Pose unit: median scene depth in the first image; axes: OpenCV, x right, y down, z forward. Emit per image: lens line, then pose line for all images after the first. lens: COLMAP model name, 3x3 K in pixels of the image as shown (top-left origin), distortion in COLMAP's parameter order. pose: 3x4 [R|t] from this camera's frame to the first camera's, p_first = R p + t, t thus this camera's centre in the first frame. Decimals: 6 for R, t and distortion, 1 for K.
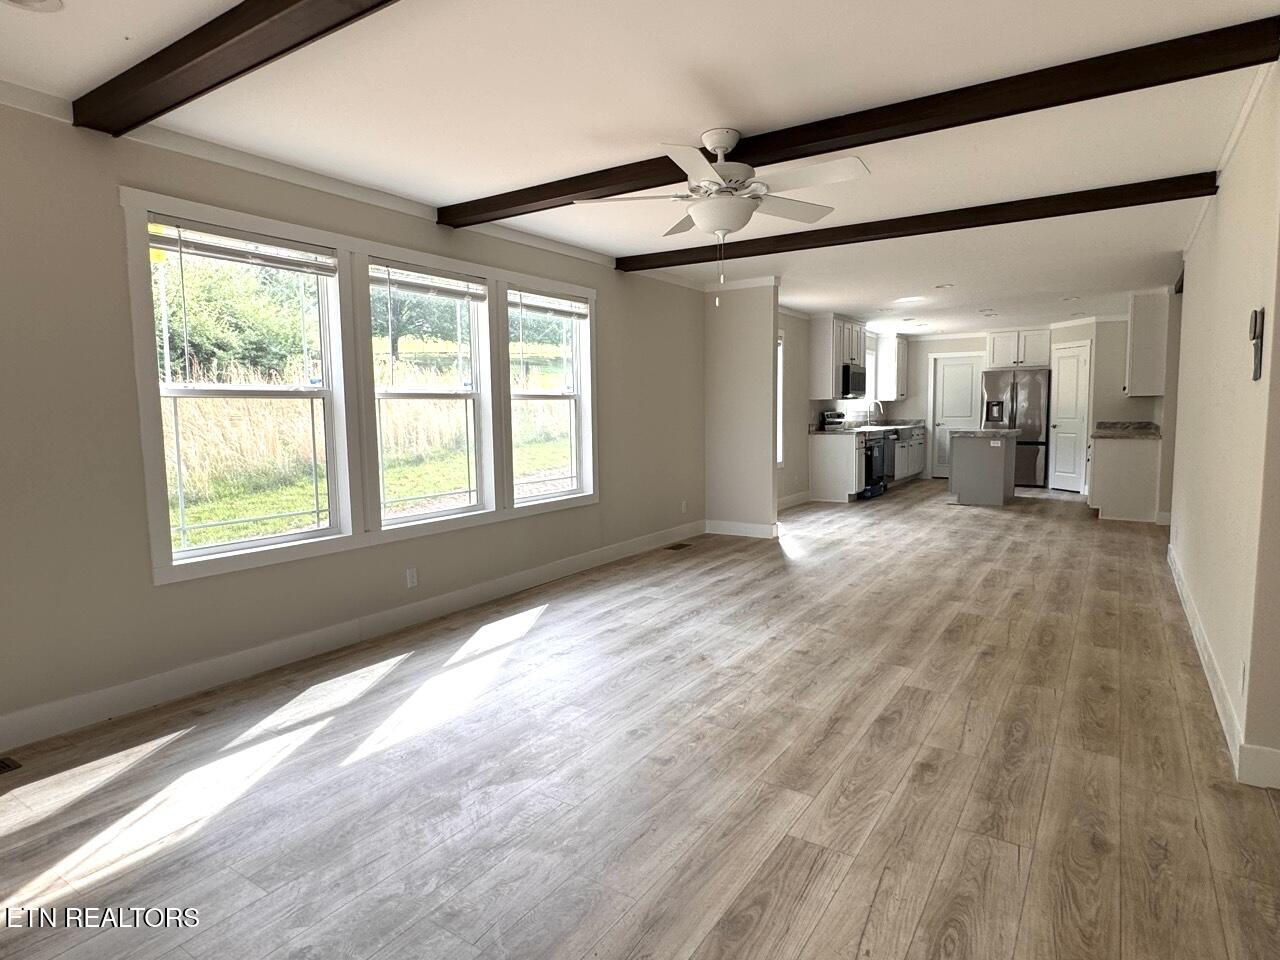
lens RADIAL K [[718.6, 0, 638.4], [0, 718.6, 477.2], [0, 0, 1]] dist [-0.010085, 0.004183]
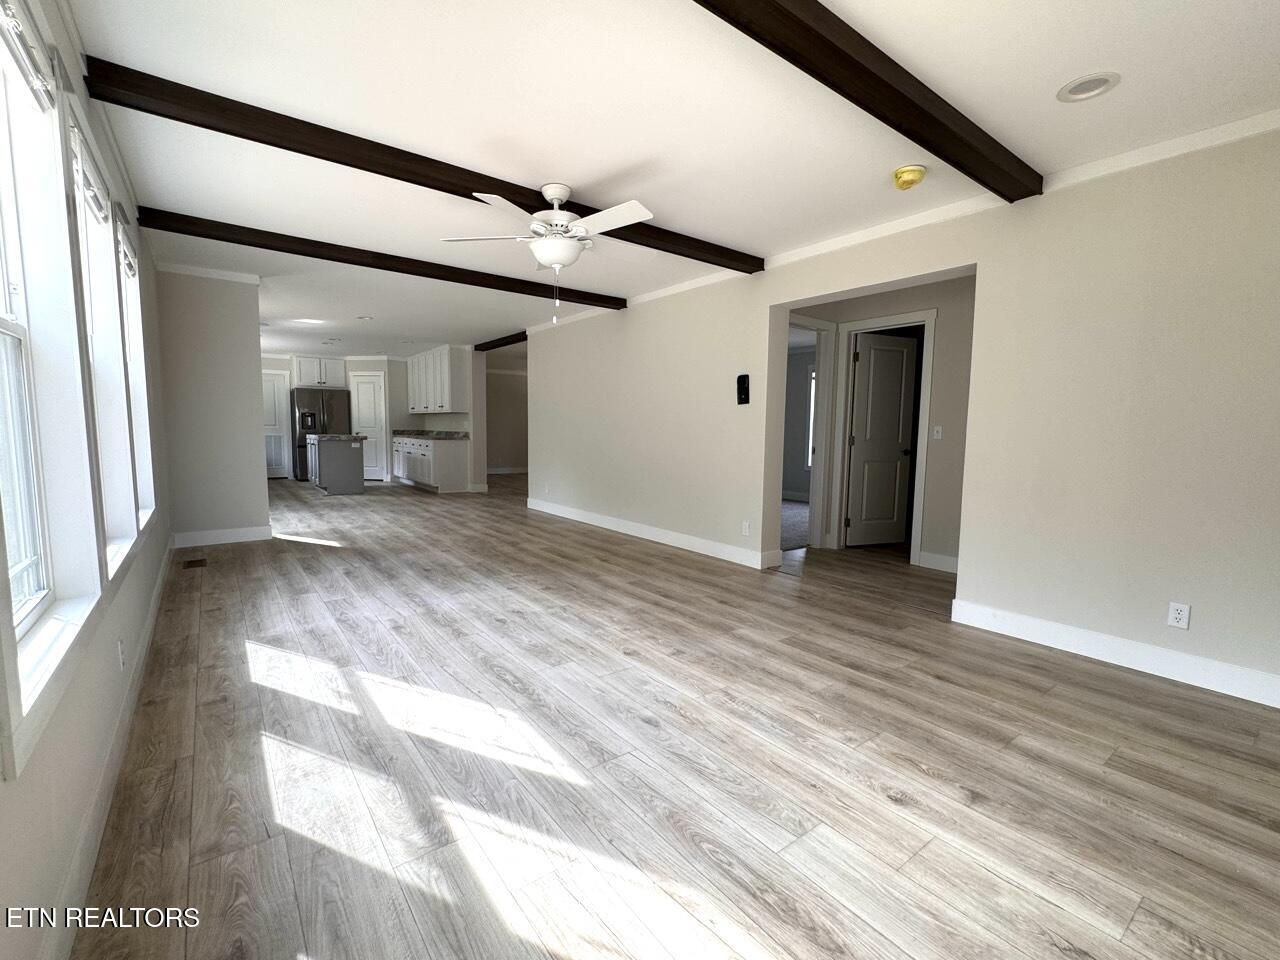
lens RADIAL K [[558.8, 0, 632.1], [0, 558.8, 480.6], [0, 0, 1]] dist [-0.009891, -0.001883]
pose [[0.338339, -0.071601, 0.938296, -0.653582], [0.068069, 0.996351, 0.051486, -0.002197], [-0.938559, 0.046449, 0.341978, 0.453599]]
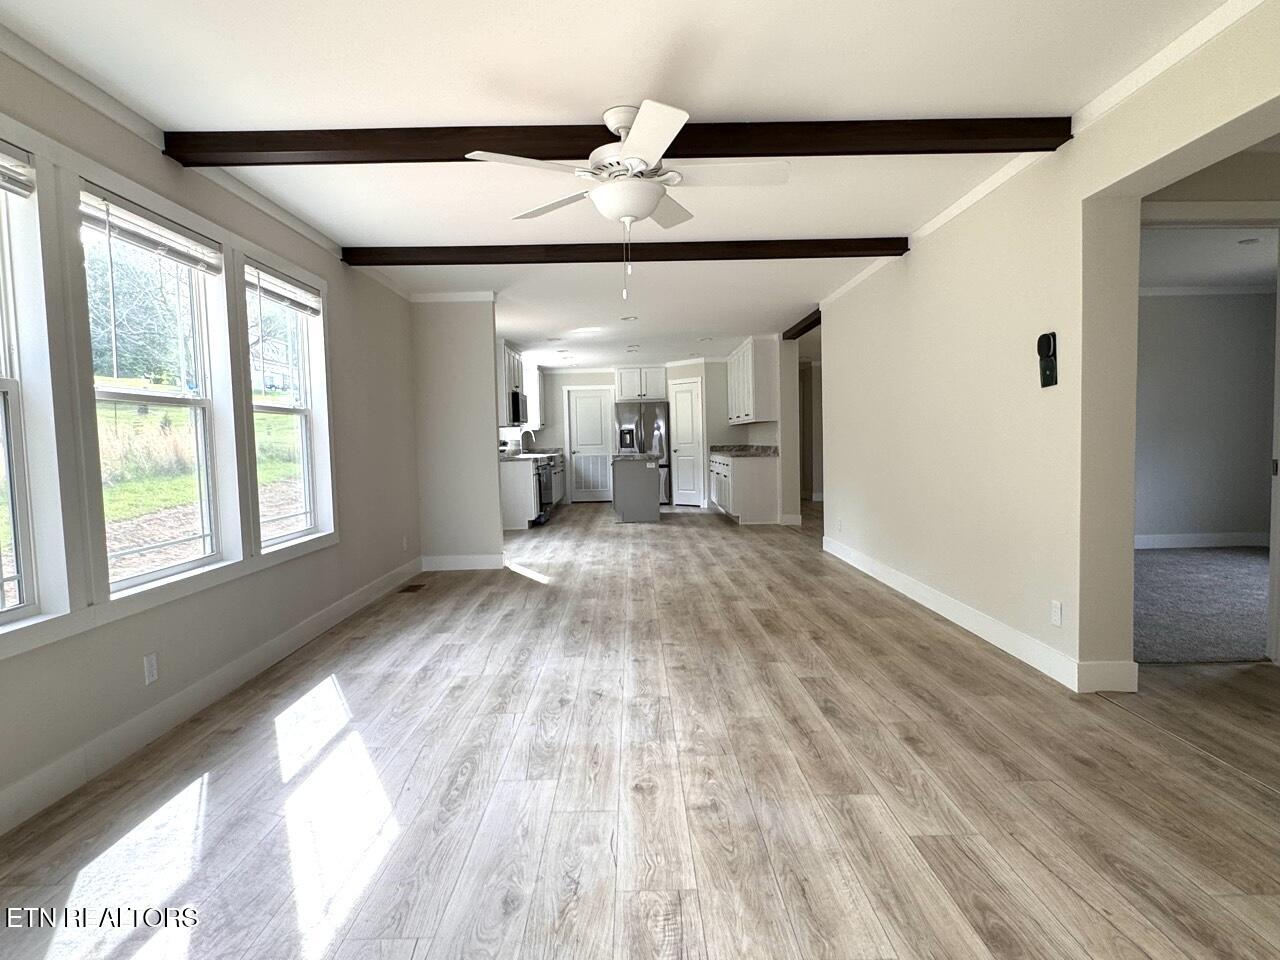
lens RADIAL K [[718.6, 0, 634.0], [0, 718.6, 484.9], [0, 0, 1]] dist [-0.010085, 0.004183]
pose [[0.833281, -0.042603, 0.551206, -0.325860], [0.065766, 0.997586, -0.022317, 0.015184], [-0.548924, 0.054846, 0.834071, 0.203708]]
